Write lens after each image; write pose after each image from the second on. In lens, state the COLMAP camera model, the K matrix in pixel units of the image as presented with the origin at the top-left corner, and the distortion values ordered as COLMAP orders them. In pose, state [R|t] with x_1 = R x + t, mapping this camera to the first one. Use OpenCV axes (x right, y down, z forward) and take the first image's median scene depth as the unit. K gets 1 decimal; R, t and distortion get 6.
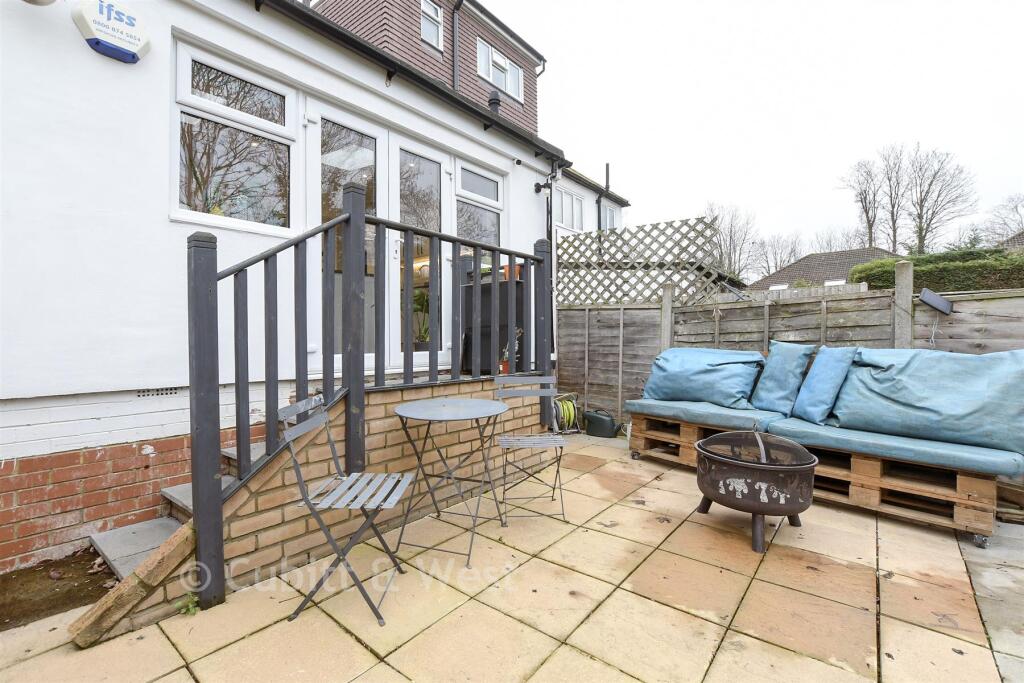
lens RADIAL K [[447.9, 0, 506.4], [0, 447.9, 340.3], [0, 0, 1]] dist [-0.021128, 0.000804]
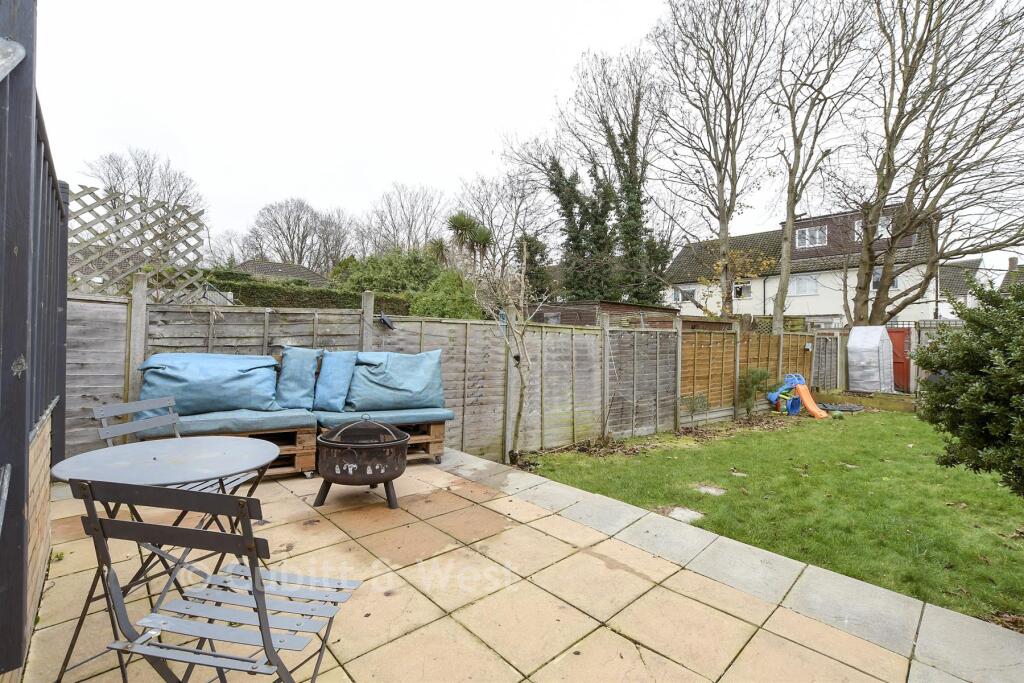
lens RADIAL K [[447.9, 0, 506.4], [0, 447.9, 343.3], [0, 0, 1]] dist [-0.021128, 0.000804]
pose [[0.139996, 0.006141, 0.990133, -0.454608], [-0.009415, 0.999944, -0.004870, -0.005321], [-0.990107, -0.008641, 0.140046, 0.320339]]
